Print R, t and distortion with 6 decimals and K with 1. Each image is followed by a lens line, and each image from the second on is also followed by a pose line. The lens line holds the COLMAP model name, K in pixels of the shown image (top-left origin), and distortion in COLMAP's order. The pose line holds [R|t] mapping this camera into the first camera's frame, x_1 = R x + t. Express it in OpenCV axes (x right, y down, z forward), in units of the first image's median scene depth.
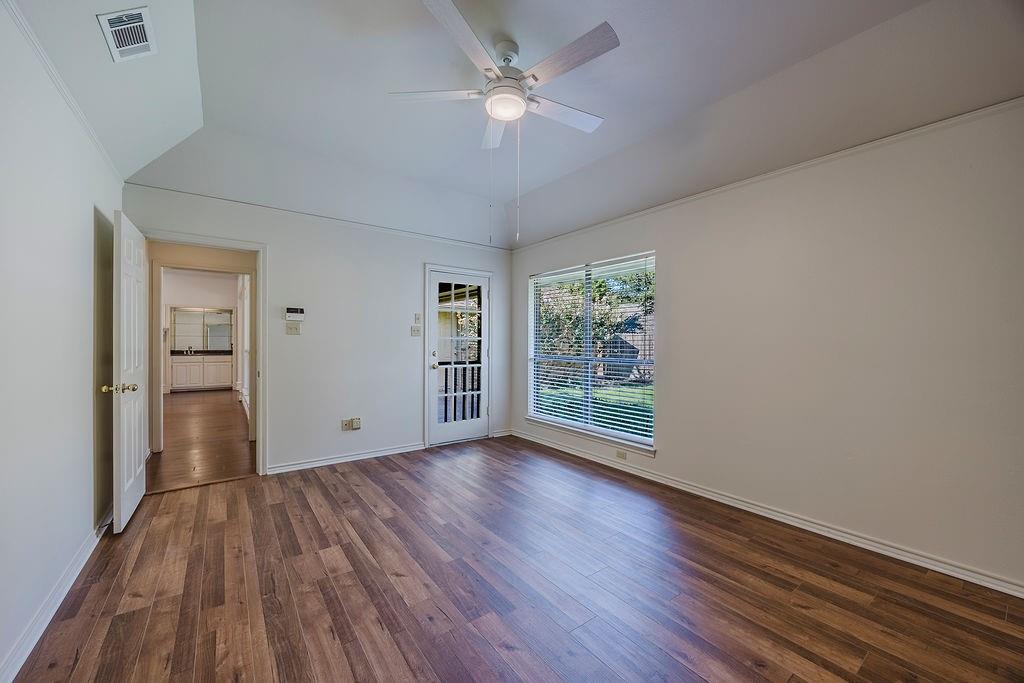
lens RADIAL K [[393.8, 0, 514.9], [0, 393.8, 346.9], [0, 0, 1]] dist [0.001830, 0.000276]
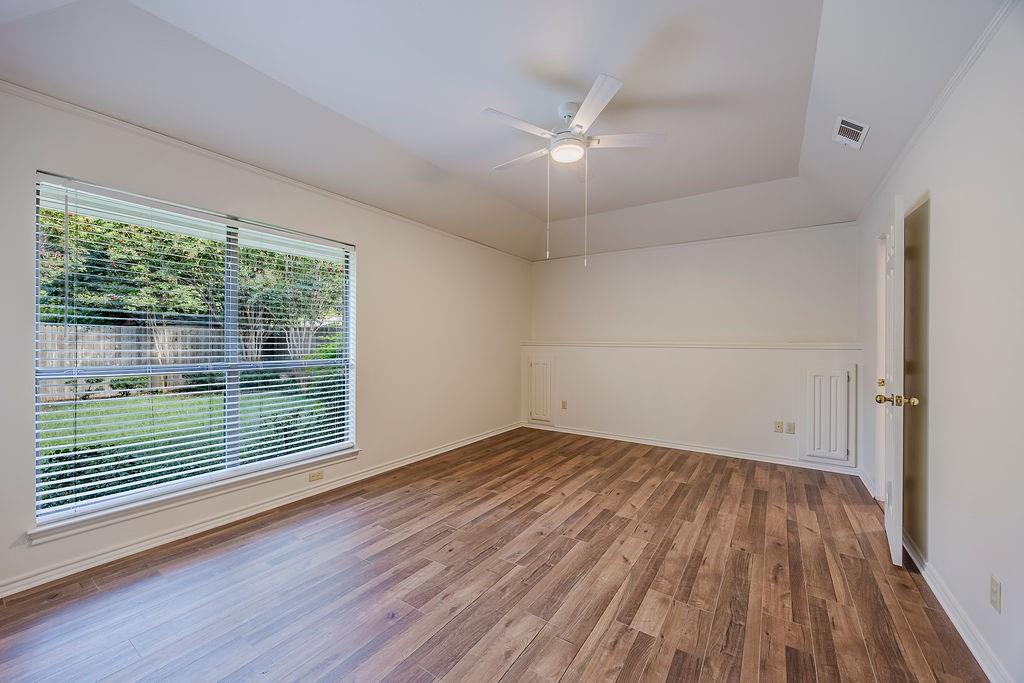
lens RADIAL K [[393.8, 0, 512.9], [0, 393.8, 344.5], [0, 0, 1]] dist [0.001830, 0.000276]
pose [[-0.338898, -0.010731, 0.940762, -1.209881], [0.003501, 0.999914, 0.012667, -0.021387], [-0.940817, 0.007586, -0.338831, 1.671290]]
